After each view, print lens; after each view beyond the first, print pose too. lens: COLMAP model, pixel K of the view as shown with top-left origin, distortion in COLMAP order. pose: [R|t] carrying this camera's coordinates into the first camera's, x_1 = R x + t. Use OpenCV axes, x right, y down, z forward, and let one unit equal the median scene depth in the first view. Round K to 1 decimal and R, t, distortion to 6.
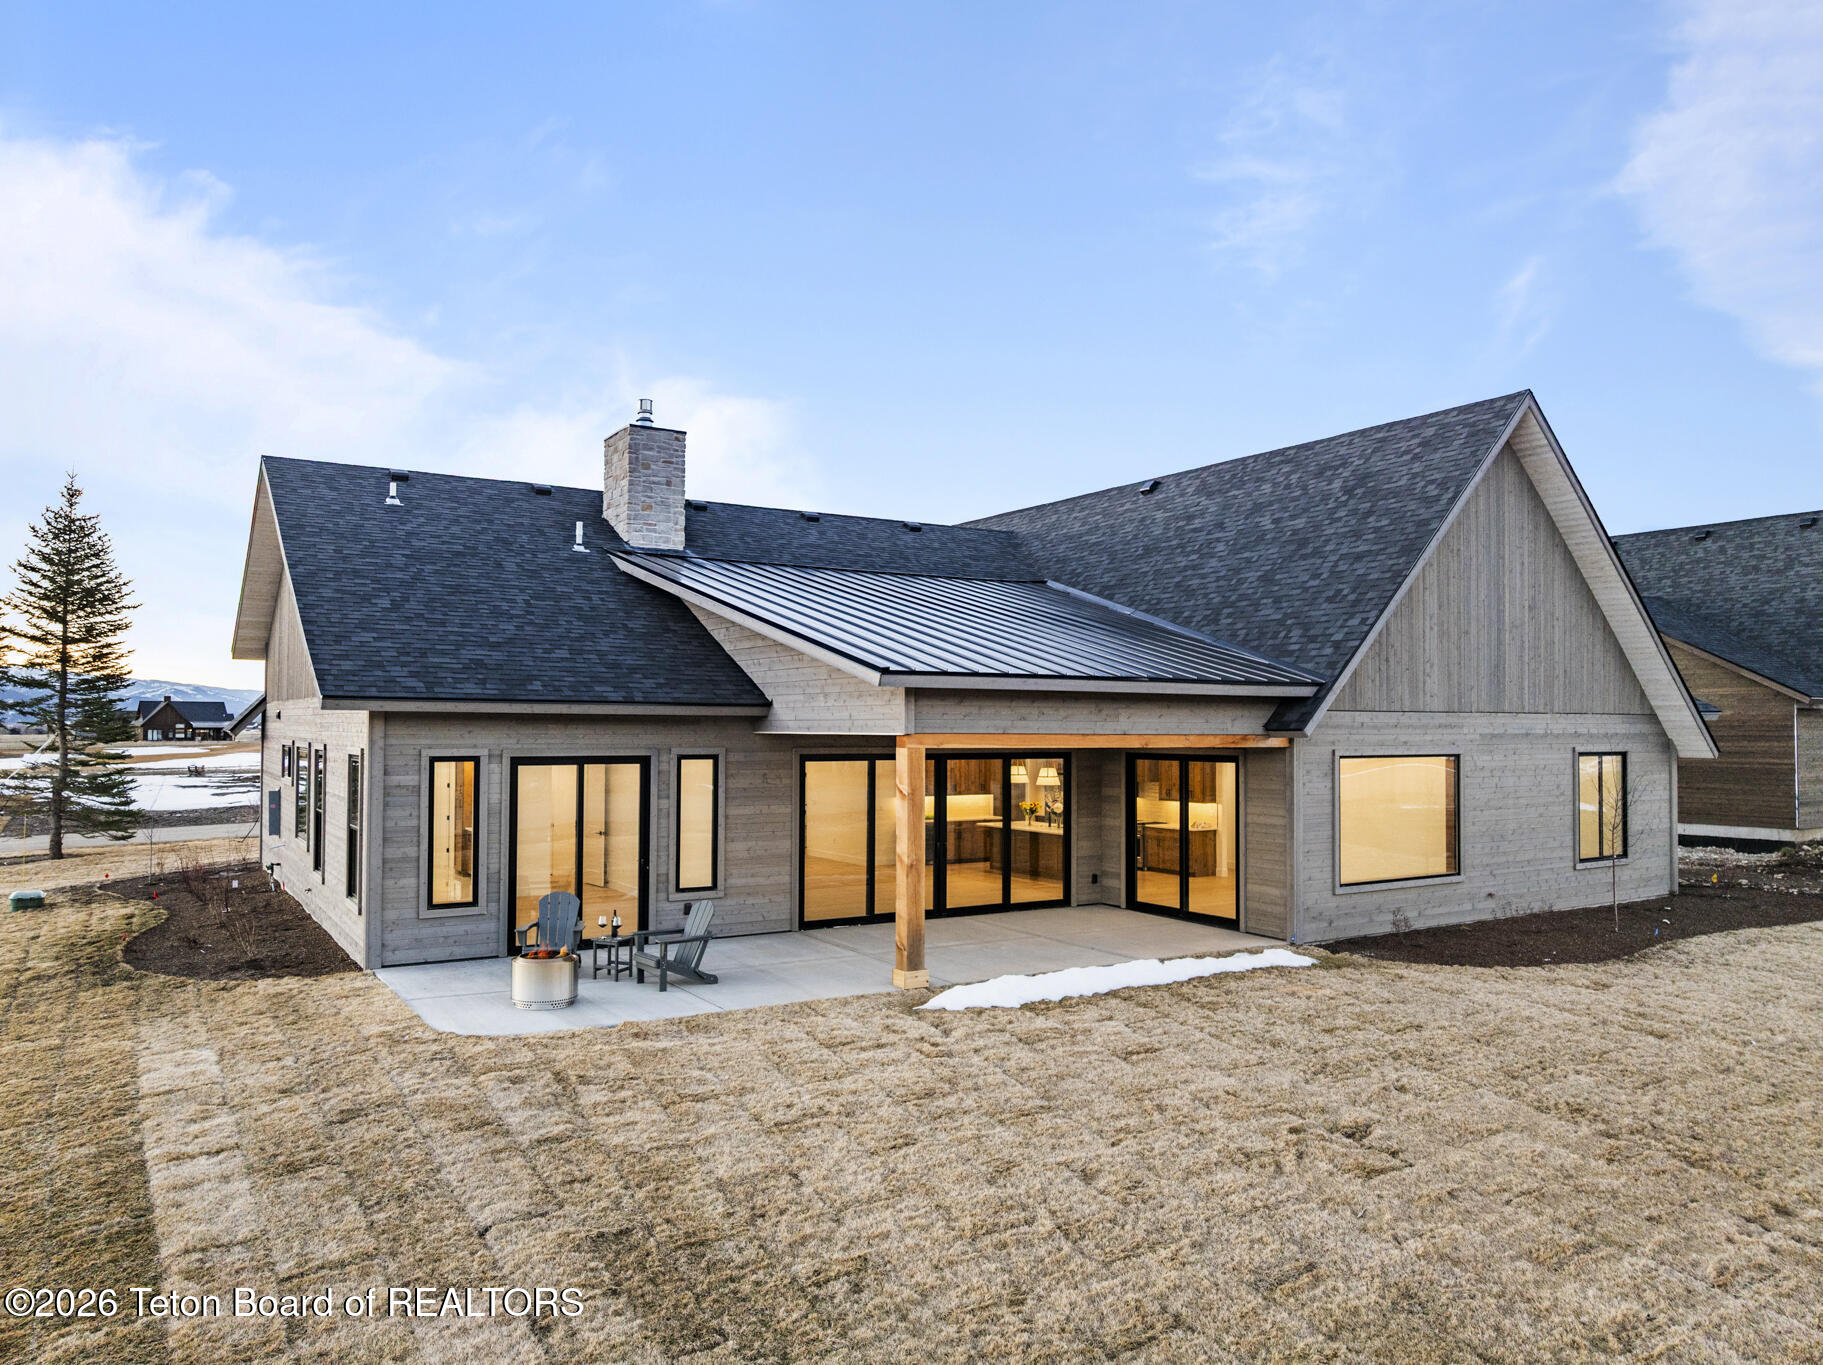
lens RADIAL K [[1289.8, 0, 911.5], [0, 1289.8, 682.5], [0, 0, 1]] dist [-0.043938, 0.007212]
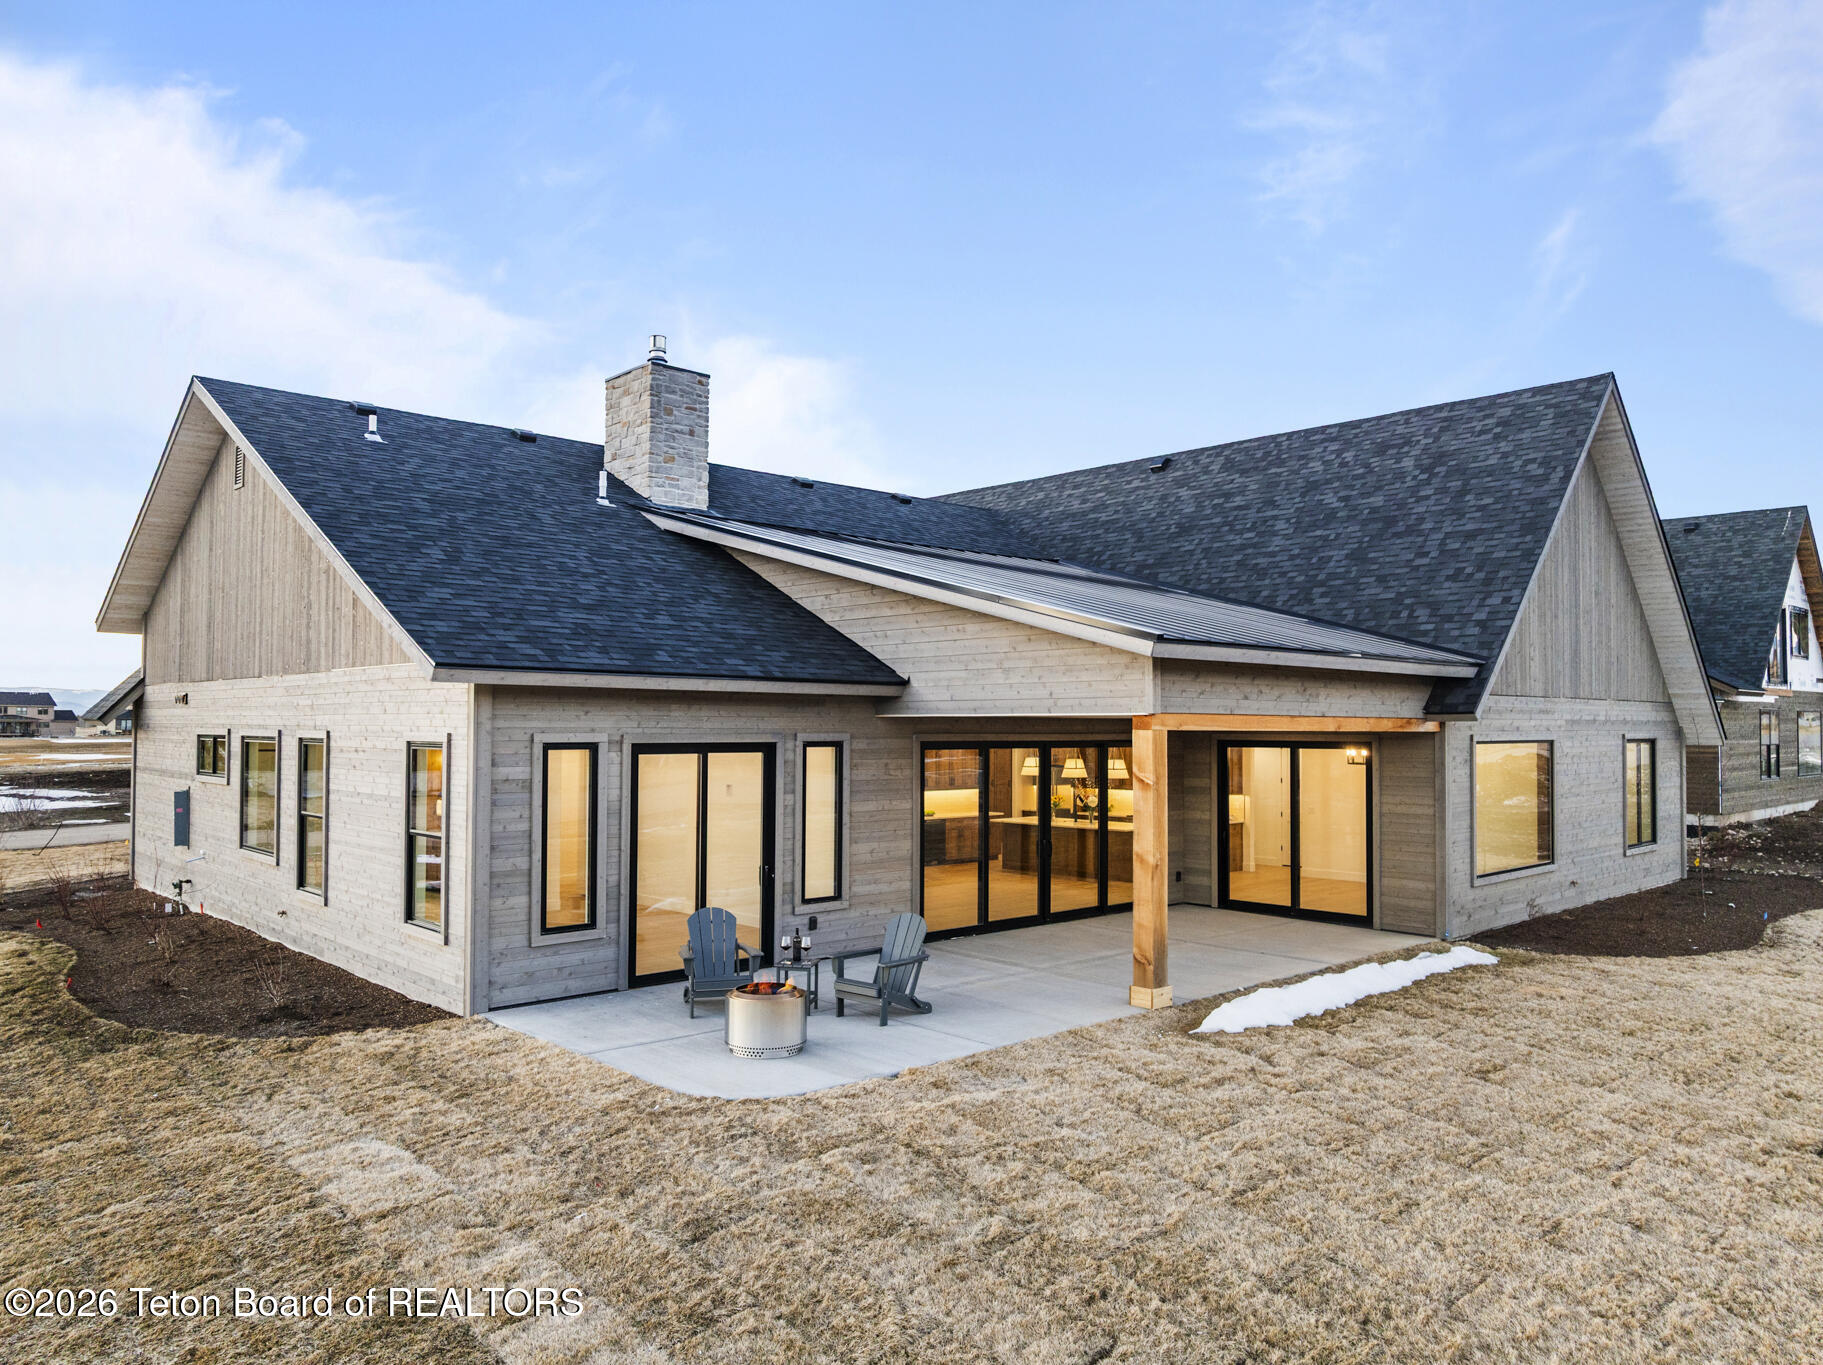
lens RADIAL K [[1289.8, 0, 911.5], [0, 1289.8, 682.5], [0, 0, 1]] dist [-0.043938, 0.007212]
pose [[0.981307, 0.006166, 0.192349, -0.270500], [-0.006298, 0.999980, 0.000076, 0.016596], [-0.192344, -0.001286, 0.981327, 0.152960]]
